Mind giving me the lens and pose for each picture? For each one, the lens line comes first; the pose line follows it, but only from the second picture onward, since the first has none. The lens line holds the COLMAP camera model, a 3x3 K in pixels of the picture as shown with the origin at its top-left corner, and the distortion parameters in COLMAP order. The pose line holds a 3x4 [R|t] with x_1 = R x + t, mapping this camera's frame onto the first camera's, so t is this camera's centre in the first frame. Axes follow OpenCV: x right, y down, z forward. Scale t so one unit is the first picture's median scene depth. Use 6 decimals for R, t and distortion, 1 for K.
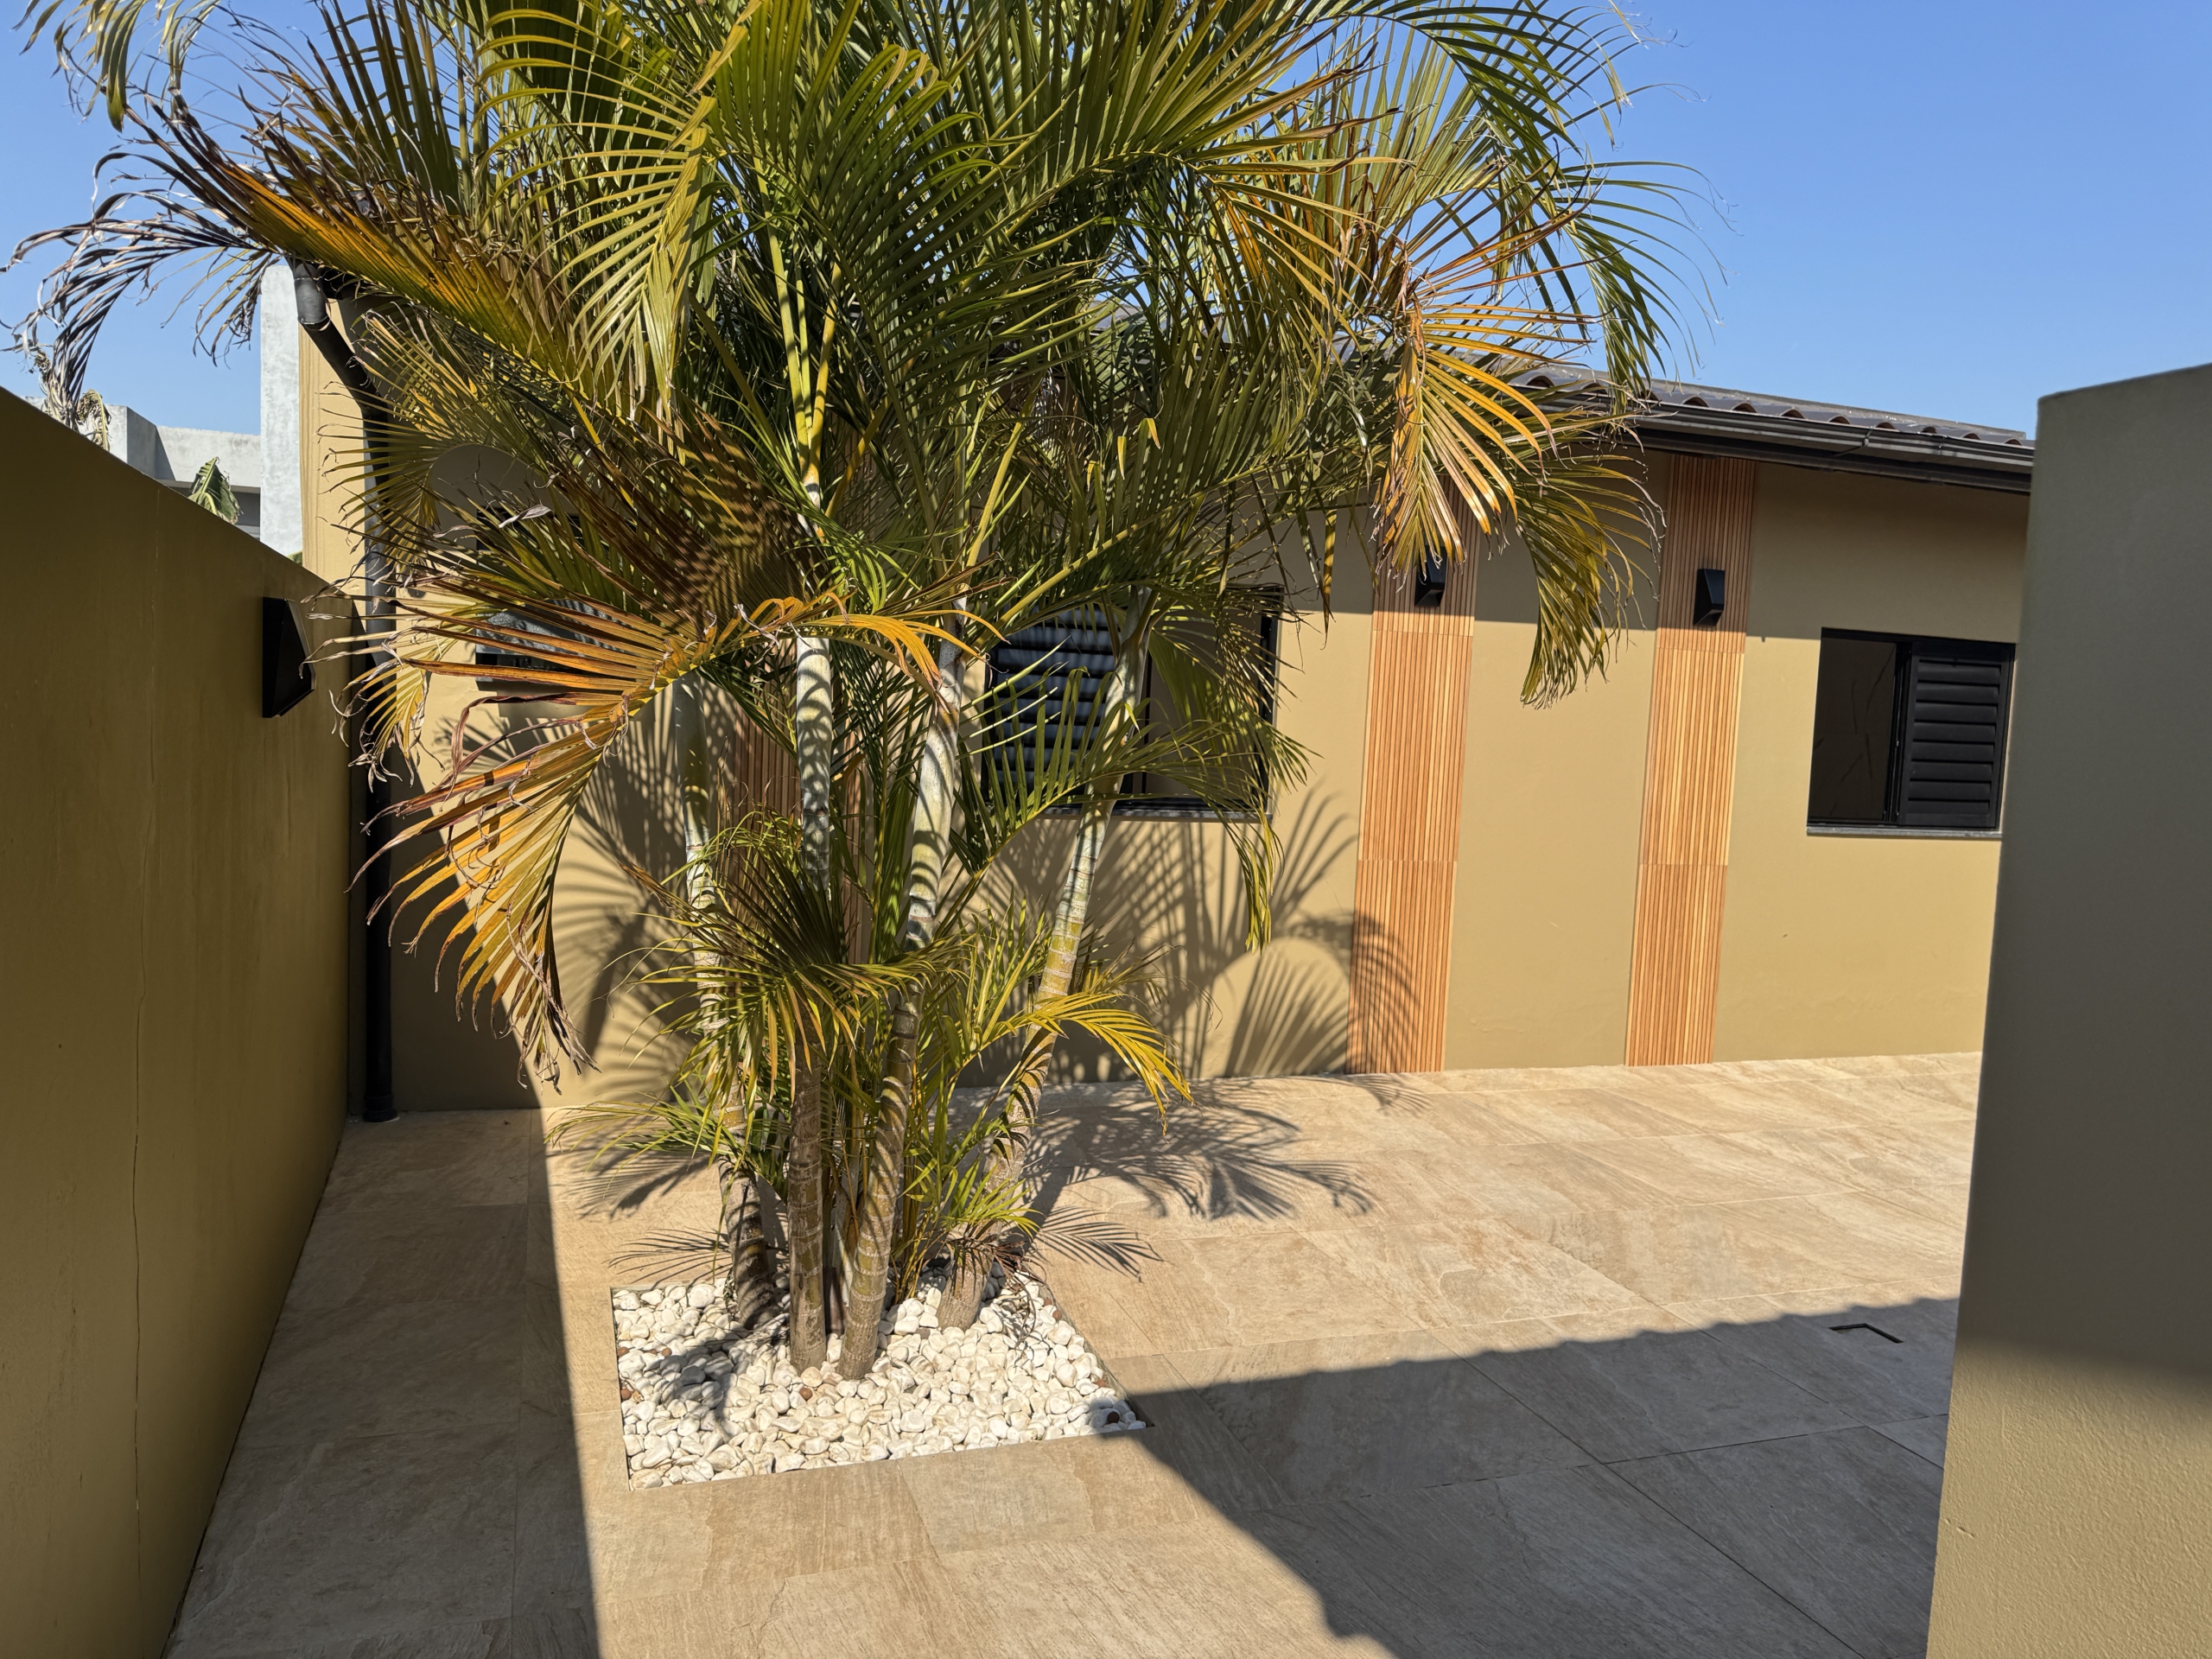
lens RADIAL K [[1544.8, 0, 1106.0], [0, 1544.8, 829.5], [0, 0, 1]] dist [0.037648, -0.057957]
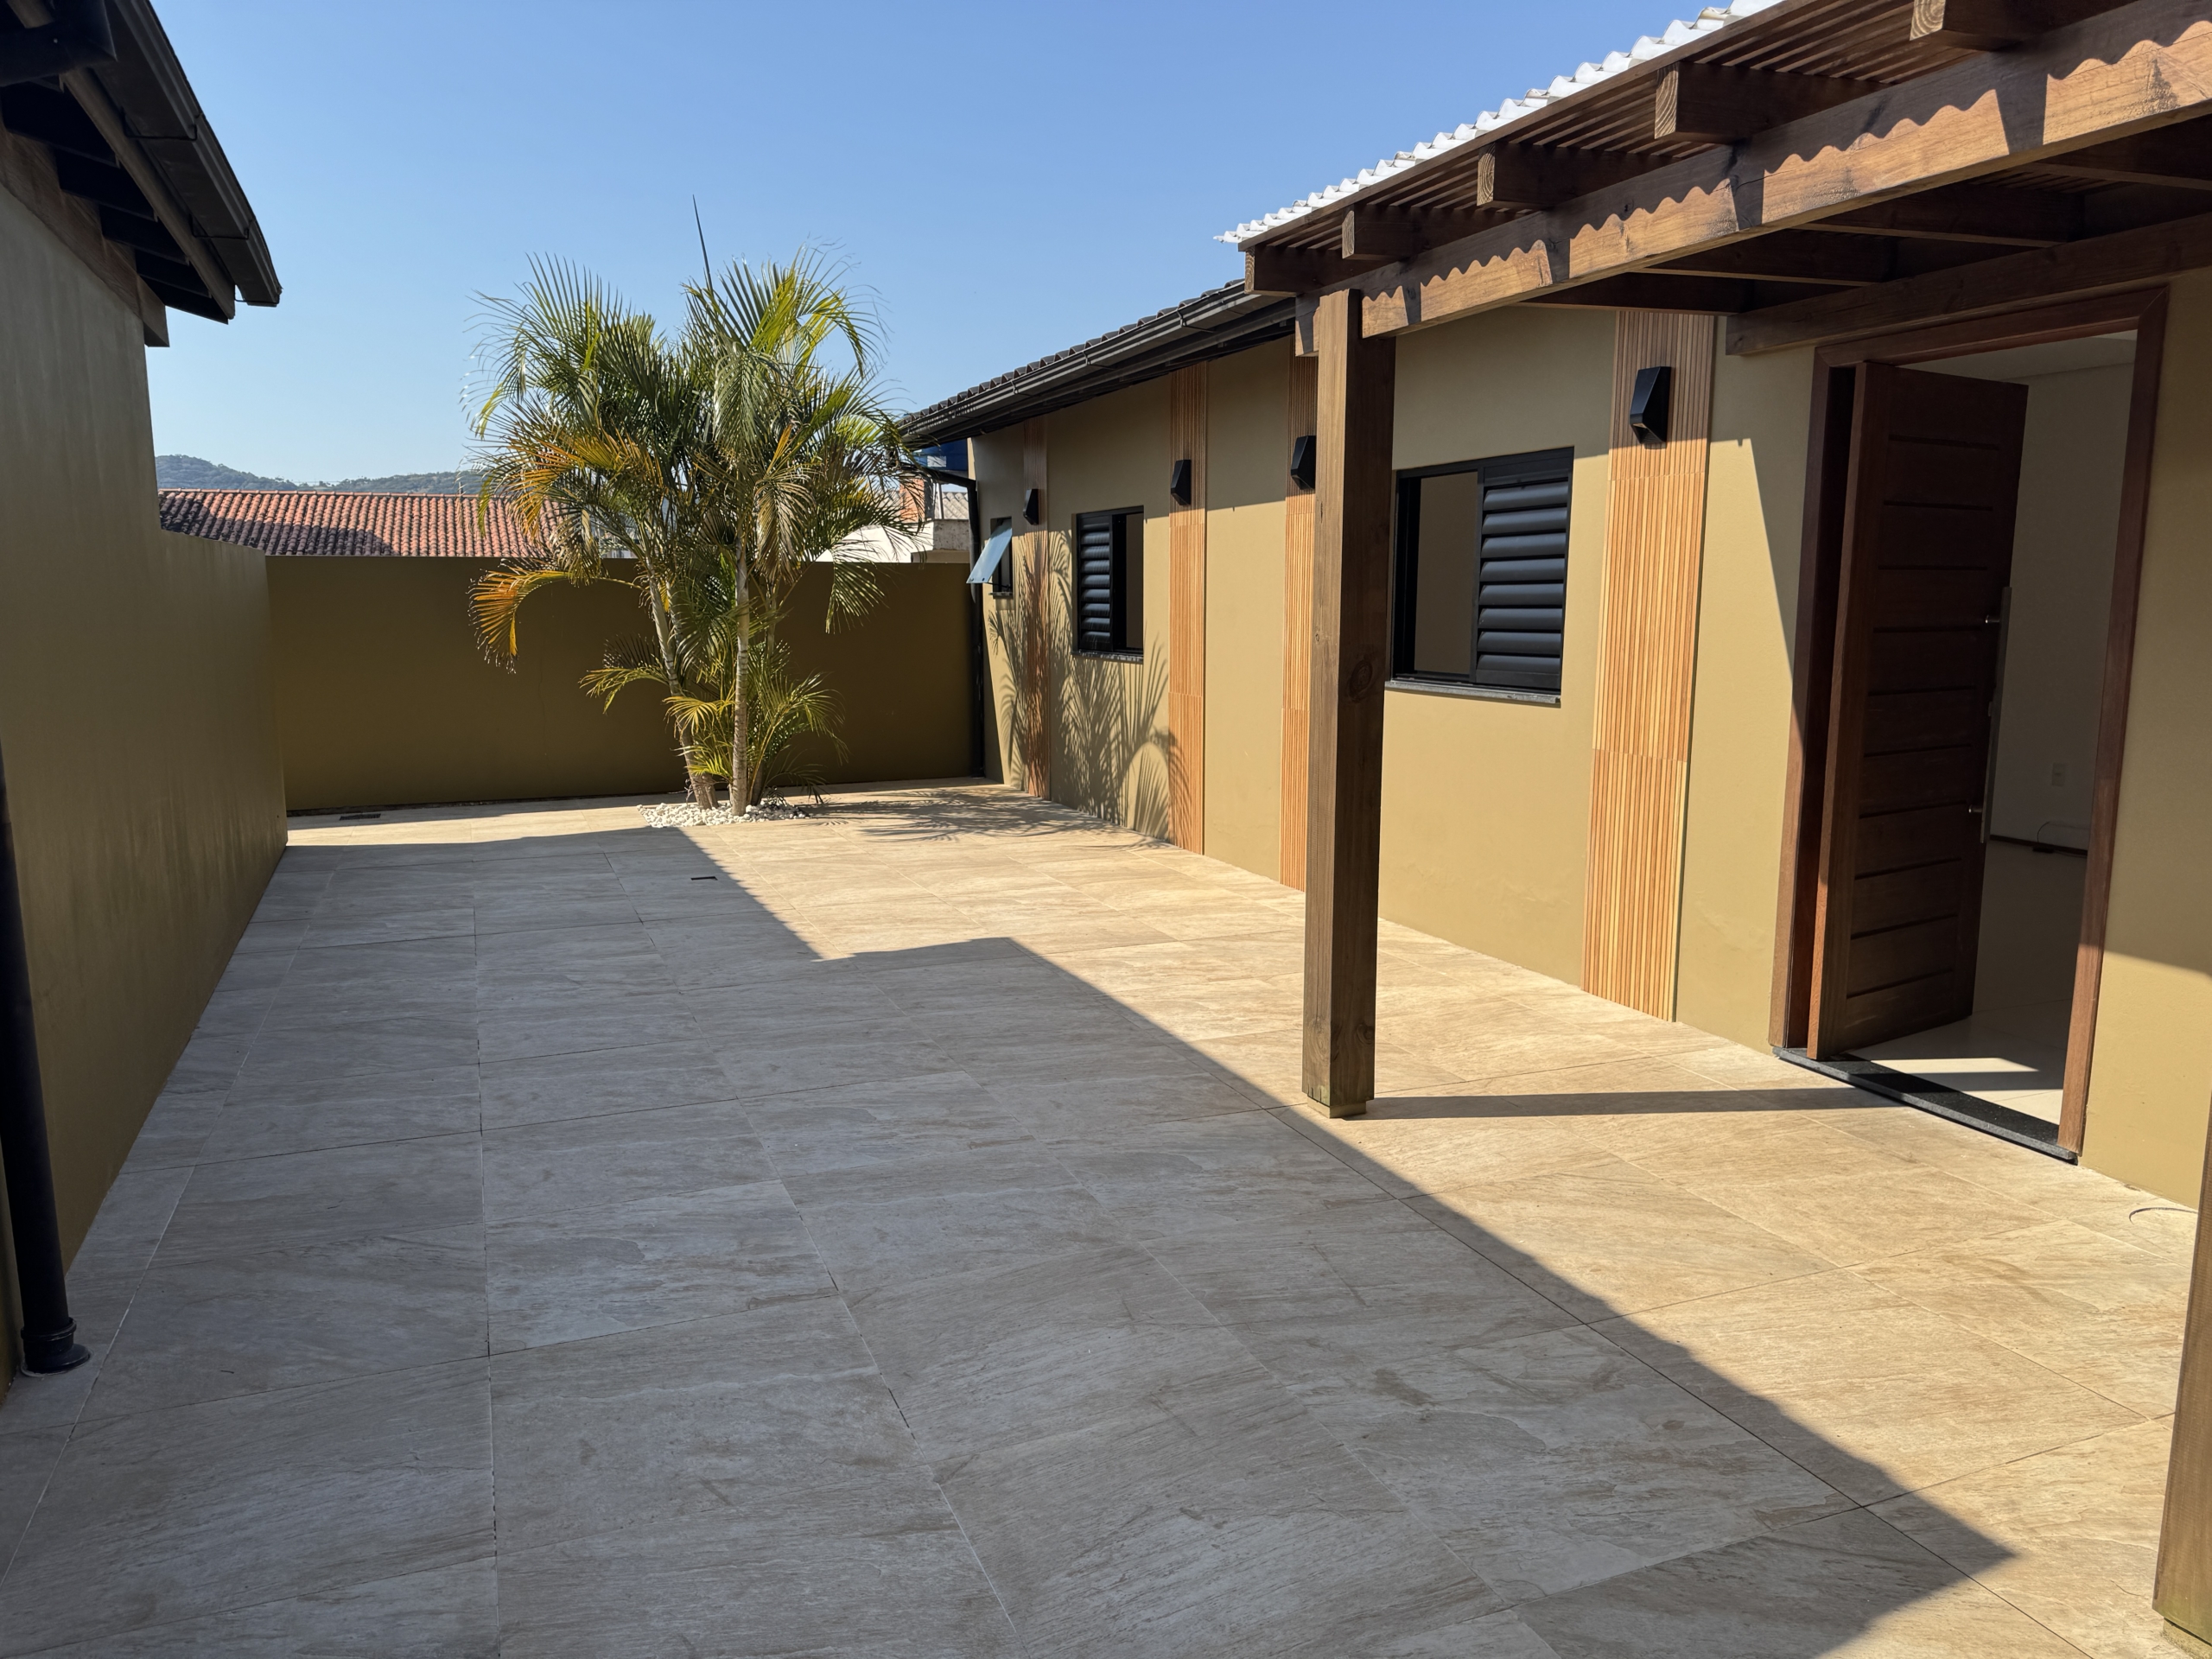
lens RADIAL K [[1544.7, 0, 1081.1], [0, 1544.7, 837.6], [0, 0, 1]] dist [0.038072, -0.052099]
pose [[0.023337, 0.108514, -0.993821, 1.536660], [-0.083430, 0.990835, 0.106229, 0.008416], [0.996240, 0.080435, 0.032176, 0.870634]]
